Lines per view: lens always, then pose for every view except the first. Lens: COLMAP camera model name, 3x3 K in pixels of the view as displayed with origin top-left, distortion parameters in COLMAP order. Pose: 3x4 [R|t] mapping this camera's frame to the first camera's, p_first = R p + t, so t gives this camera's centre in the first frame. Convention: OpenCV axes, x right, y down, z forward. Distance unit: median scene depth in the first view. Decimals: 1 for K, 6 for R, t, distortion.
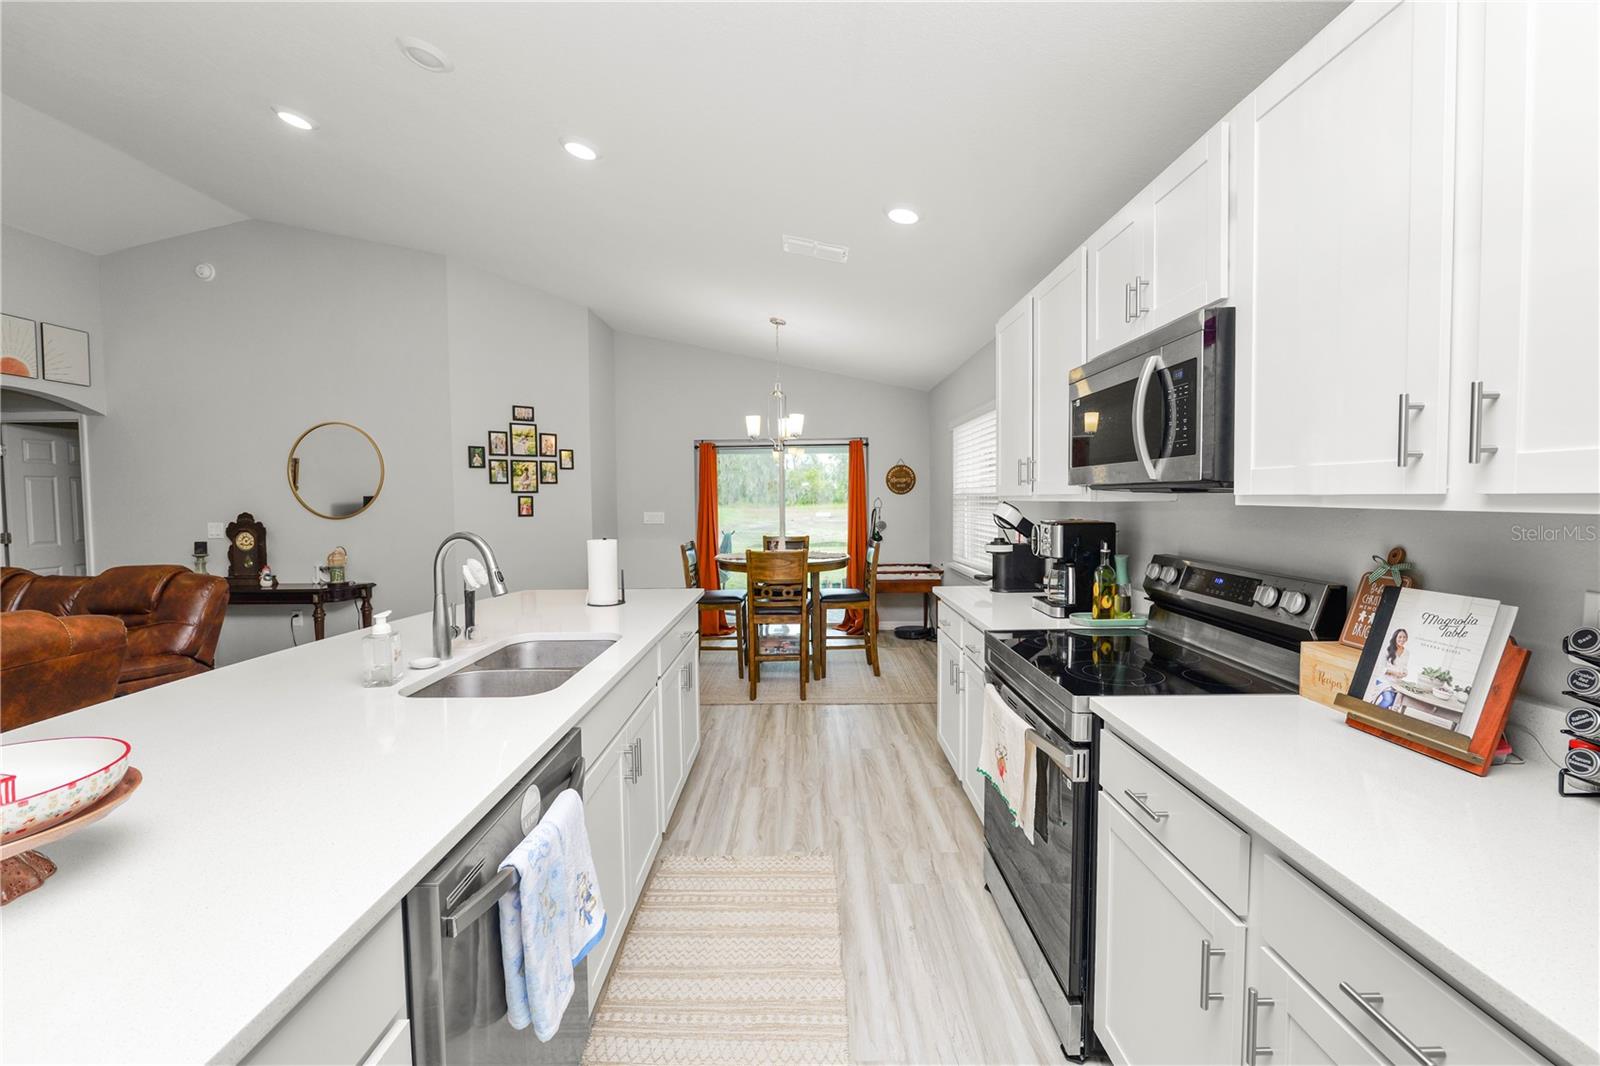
lens RADIAL K [[650.1, 0, 799.4], [0, 650.1, 525.8], [0, 0, 1]] dist [-0.015405, 0.001456]
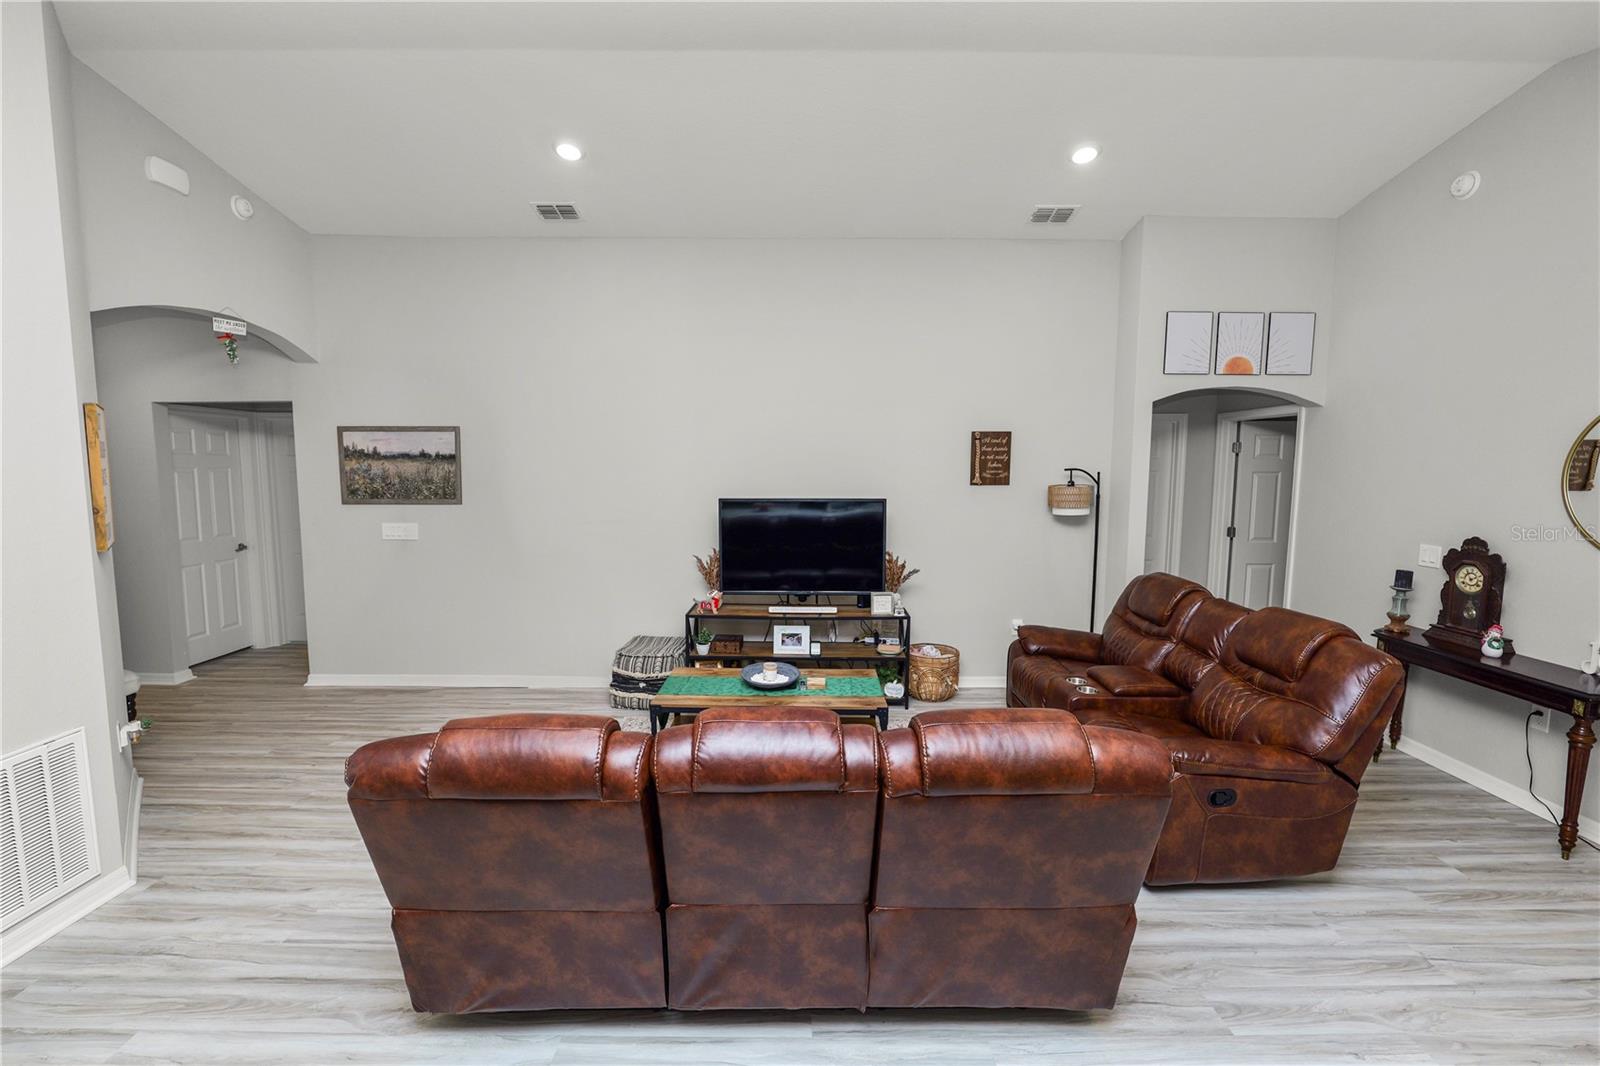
lens RADIAL K [[650.1, 0, 796.6], [0, 650.1, 527.5], [0, 0, 1]] dist [-0.015405, 0.001456]
pose [[0.003800, 0.102208, -0.994756, -0.195846], [-0.049709, 0.993553, 0.101894, -0.060042], [0.998756, 0.049062, 0.008856, 0.276365]]
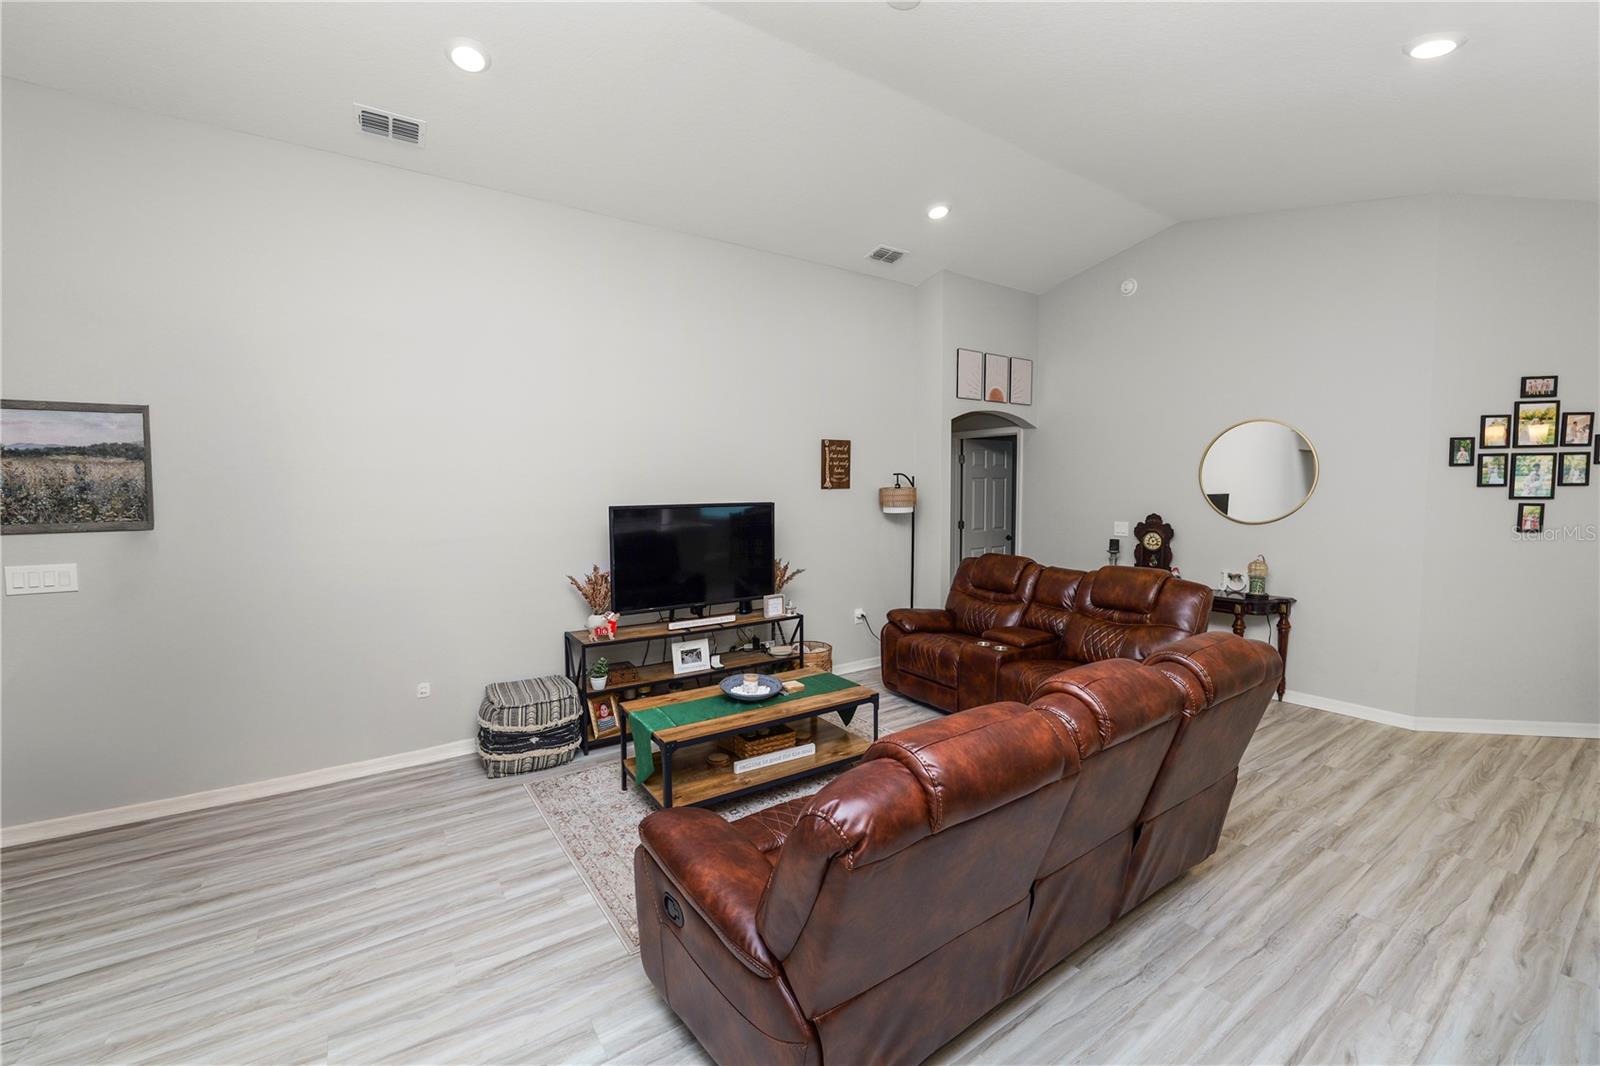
lens RADIAL K [[650.1, 0, 796.2], [0, 650.1, 529.2], [0, 0, 1]] dist [-0.015405, 0.001456]
pose [[0.566284, 0.058990, -0.822096, -0.314362], [-0.035884, 0.998254, 0.046912, -0.022621], [0.823429, 0.002935, 0.567412, -0.062230]]
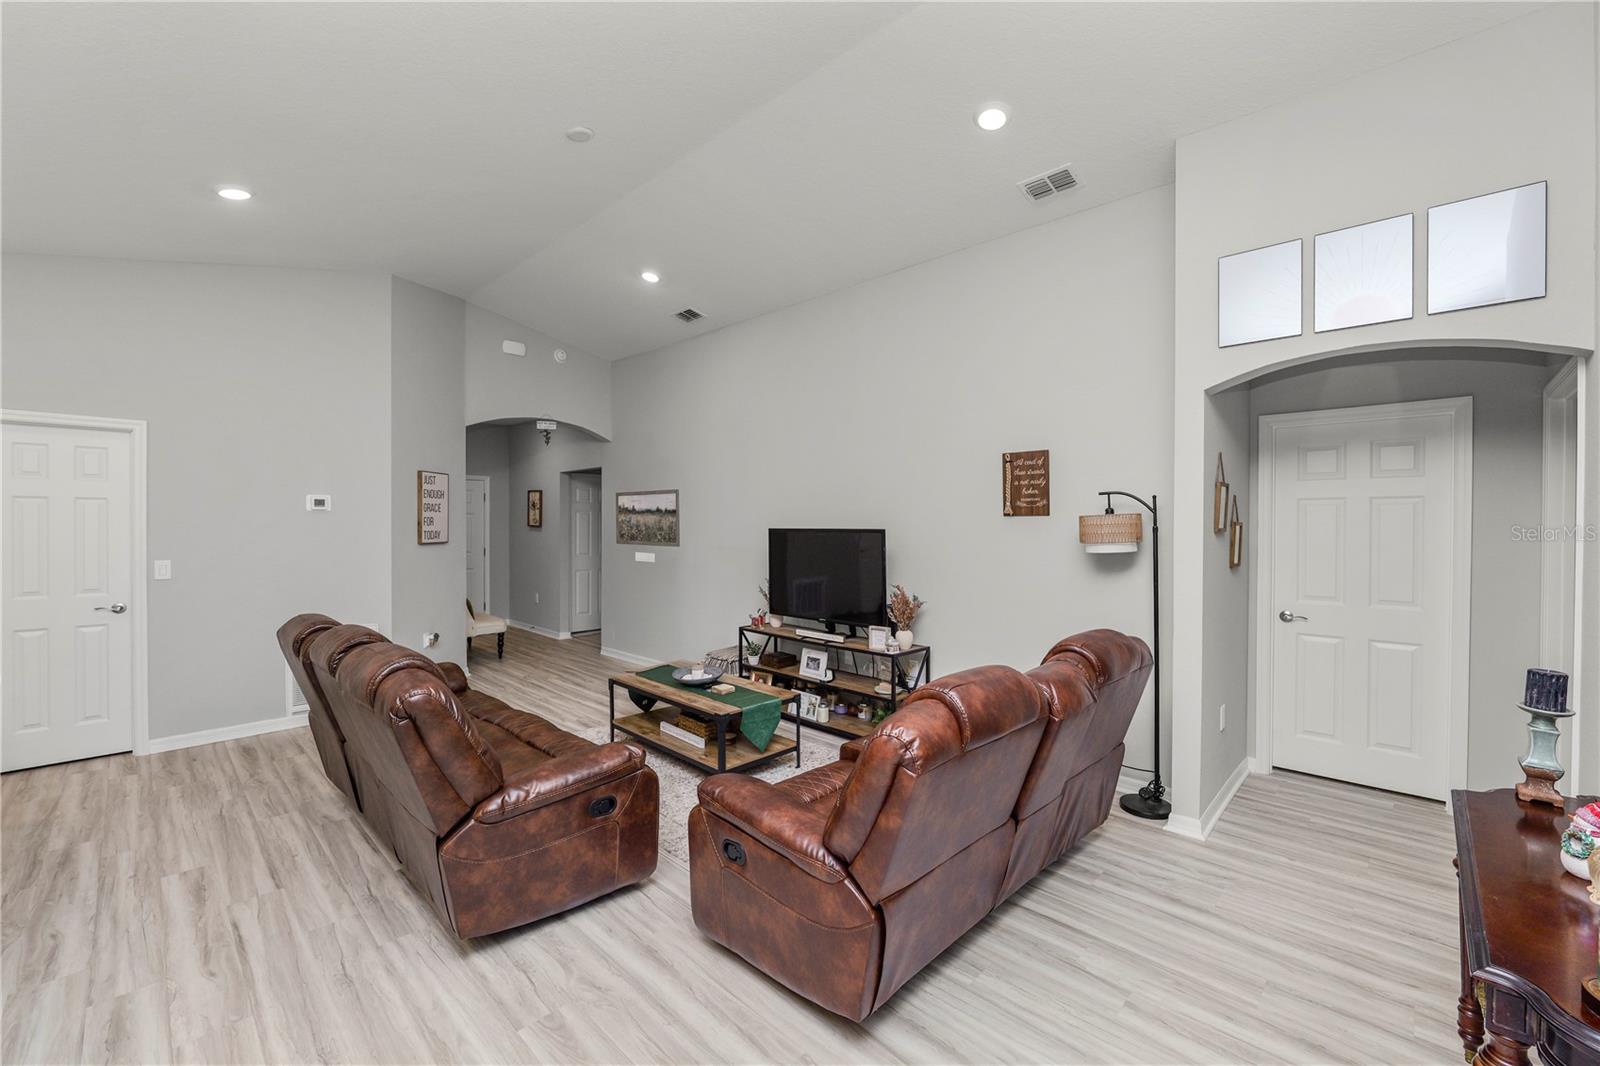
lens RADIAL K [[650.1, 0, 798.6], [0, 650.1, 528.9], [0, 0, 1]] dist [-0.015405, 0.001456]
pose [[-0.695251, 0.013258, -0.718645, -0.378671], [-0.030025, 0.998421, 0.047467, -0.052612], [0.718140, 0.054579, -0.693755, 0.881092]]
